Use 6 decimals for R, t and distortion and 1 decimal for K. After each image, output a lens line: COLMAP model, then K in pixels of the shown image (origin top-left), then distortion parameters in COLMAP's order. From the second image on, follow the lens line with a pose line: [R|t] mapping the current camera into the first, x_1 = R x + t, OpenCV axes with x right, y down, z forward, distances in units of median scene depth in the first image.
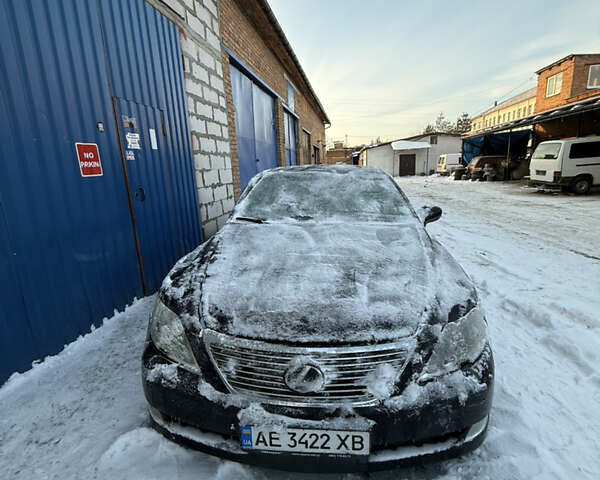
lens RADIAL K [[316.4, 0, 302.0], [0, 316.4, 236.8], [0, 0, 1]] dist [-0.001585, 0.000431]
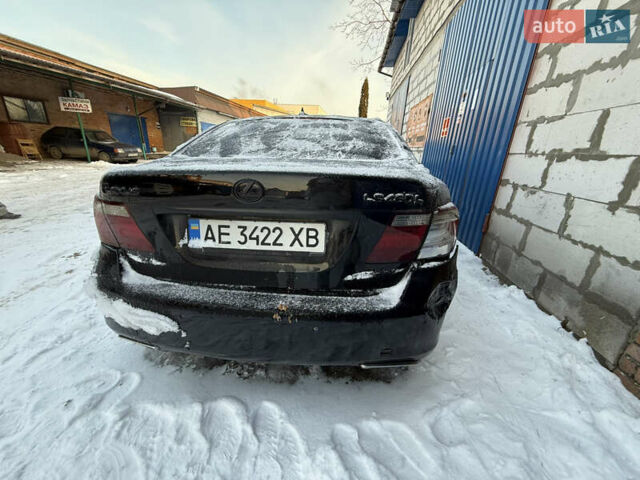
lens RADIAL K [[253.3, 0, 318.4], [0, 253.3, 239.4], [0, 0, 1]] dist [0.000172, -0.000606]
pose [[-0.999883, 0.001770, -0.015211, 0.115080], [-0.006612, 0.846020, 0.533111, -0.494957], [0.013813, 0.533149, -0.845909, 2.714564]]
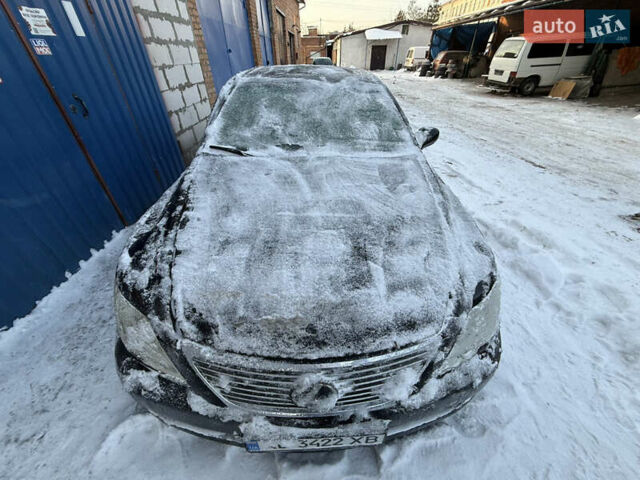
lens RADIAL K [[253.3, 0, 318.9], [0, 253.3, 239.1], [0, 0, 1]] dist [0.000172, -0.000606]
pose [[0.990677, -0.055563, 0.124386, -0.021814], [0.001555, 0.917599, 0.397505, -0.104524], [-0.136223, -0.393606, 0.909130, 0.276013]]
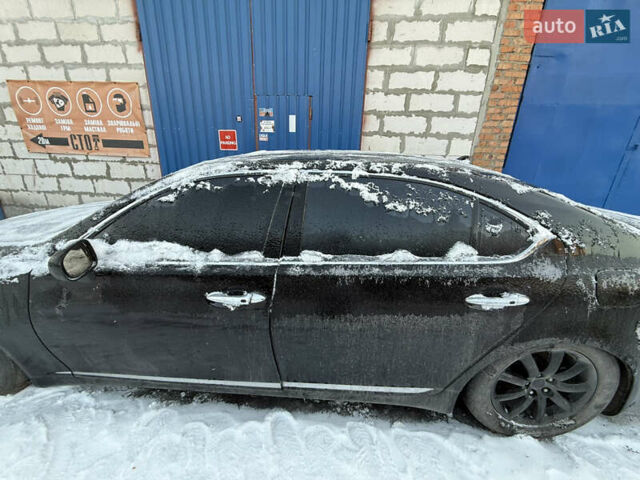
lens RADIAL K [[253.3, 0, 317.8], [0, 253.3, 239.2], [0, 0, 1]] dist [0.000172, -0.000606]
pose [[0.054695, 0.362005, -0.930570, 0.849679], [-0.249088, 0.907448, 0.338370, -0.352512], [0.966935, 0.213286, 0.139804, 1.437530]]
